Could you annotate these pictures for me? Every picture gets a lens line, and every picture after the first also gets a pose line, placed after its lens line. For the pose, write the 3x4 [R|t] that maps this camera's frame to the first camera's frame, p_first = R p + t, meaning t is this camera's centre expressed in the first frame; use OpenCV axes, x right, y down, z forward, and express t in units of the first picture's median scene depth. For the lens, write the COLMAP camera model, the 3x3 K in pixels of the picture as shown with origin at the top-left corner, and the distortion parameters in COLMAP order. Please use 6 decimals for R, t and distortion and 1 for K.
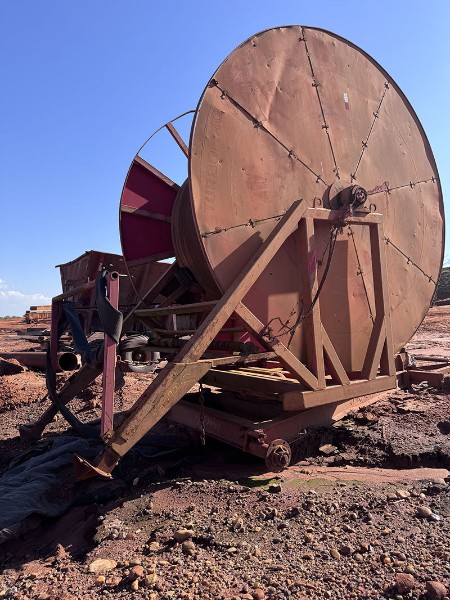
lens RADIAL K [[424.8, 0, 225.8], [0, 424.8, 310.3], [0, 0, 1]] dist [0.071854, -0.129847]
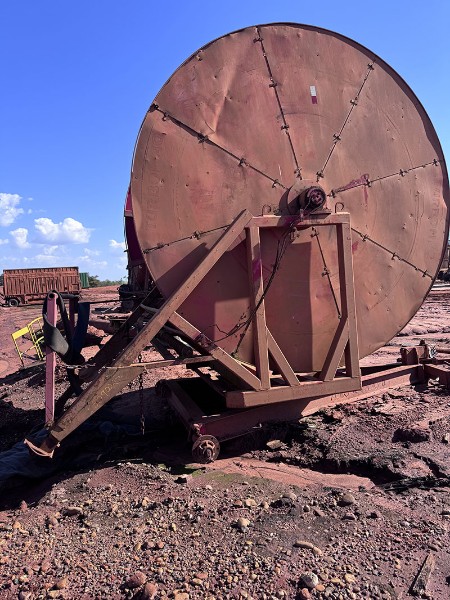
lens RADIAL K [[424.8, 0, 225.8], [0, 424.8, 310.3], [0, 0, 1]] dist [0.071854, -0.129847]
pose [[0.960525, 0.012585, -0.277910, 0.409721], [0.013115, 0.995817, 0.090425, -0.106795], [0.277886, -0.090500, 0.956342, -0.023299]]
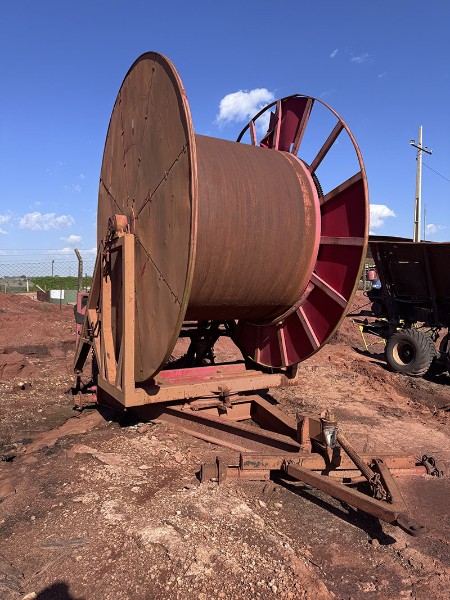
lens RADIAL K [[424.8, 0, 225.8], [0, 424.8, 310.3], [0, 0, 1]] dist [0.071854, -0.129847]
pose [[-0.045336, 0.090508, -0.994863, 1.520506], [0.012492, 0.995861, 0.090029, -0.149733], [0.998894, -0.008346, -0.046279, 1.425176]]
